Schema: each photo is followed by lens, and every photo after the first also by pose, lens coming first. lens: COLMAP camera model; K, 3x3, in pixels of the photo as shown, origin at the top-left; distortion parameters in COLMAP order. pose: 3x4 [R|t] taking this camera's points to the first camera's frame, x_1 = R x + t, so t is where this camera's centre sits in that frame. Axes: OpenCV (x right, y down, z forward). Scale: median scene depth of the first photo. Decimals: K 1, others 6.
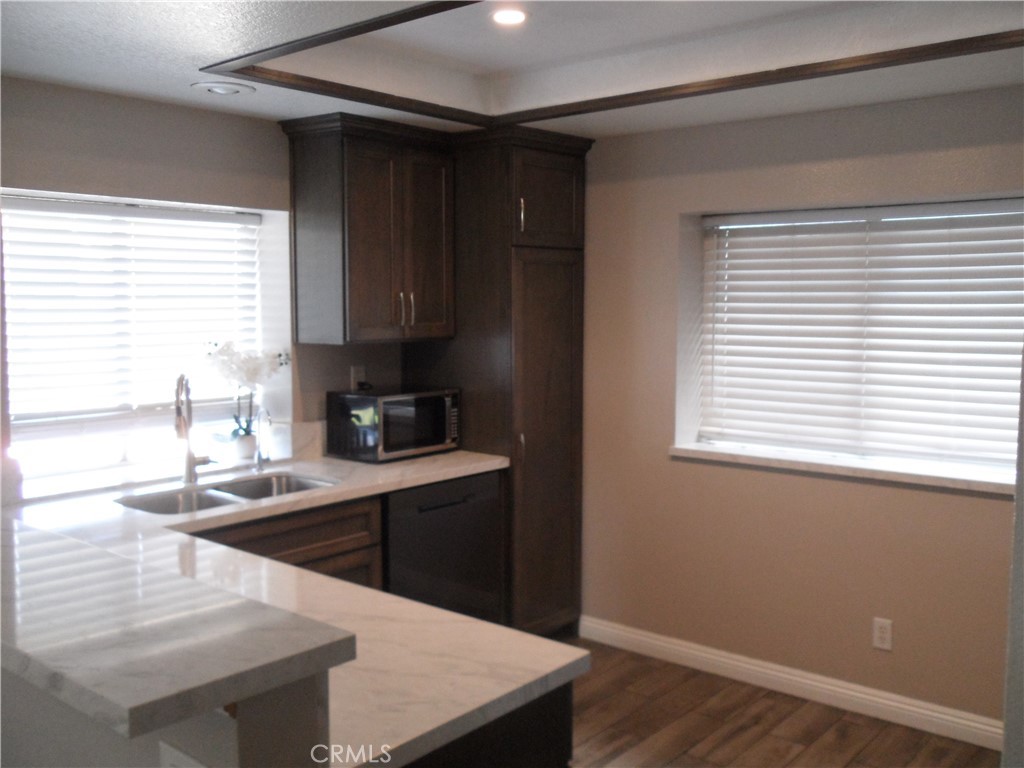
lens RADIAL K [[972.3, 0, 513.1], [0, 972.3, 387.0], [0, 0, 1]] dist [-0.009704, 0.000000]
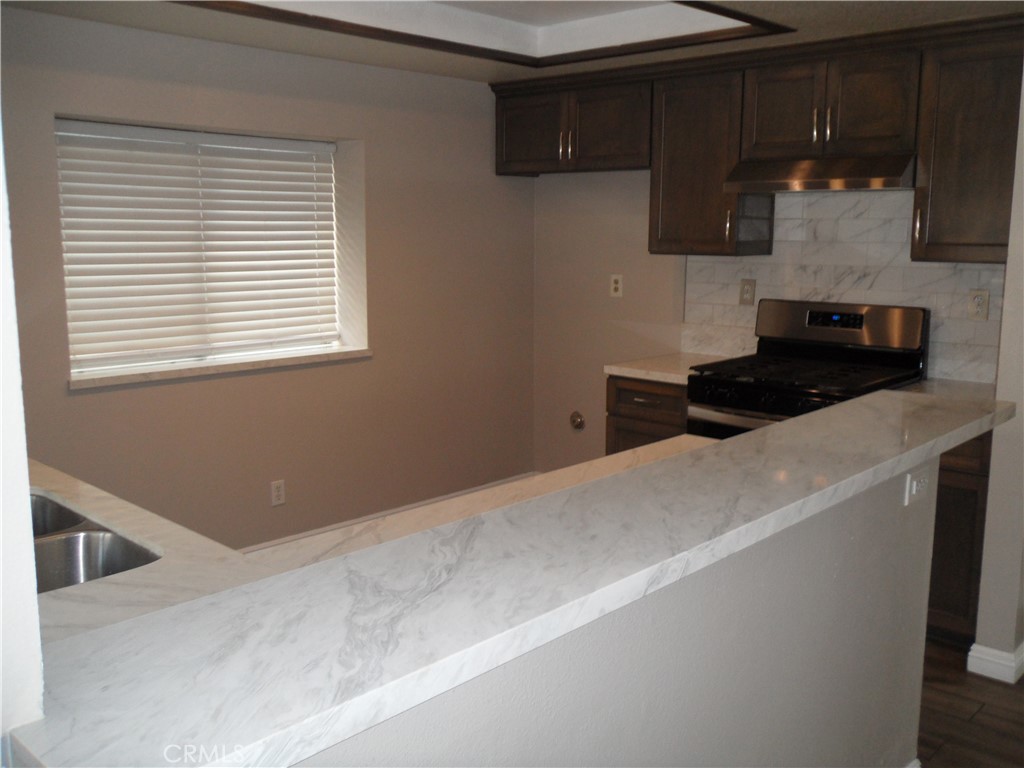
lens RADIAL K [[972.3, 0, 513.4], [0, 972.3, 381.2], [0, 0, 1]] dist [-0.009704, 0.000000]
pose [[0.049525, -0.157621, 0.986257, -0.775746], [0.076812, 0.985145, 0.153586, -0.048745], [-0.995815, 0.068150, 0.060897, 0.606527]]
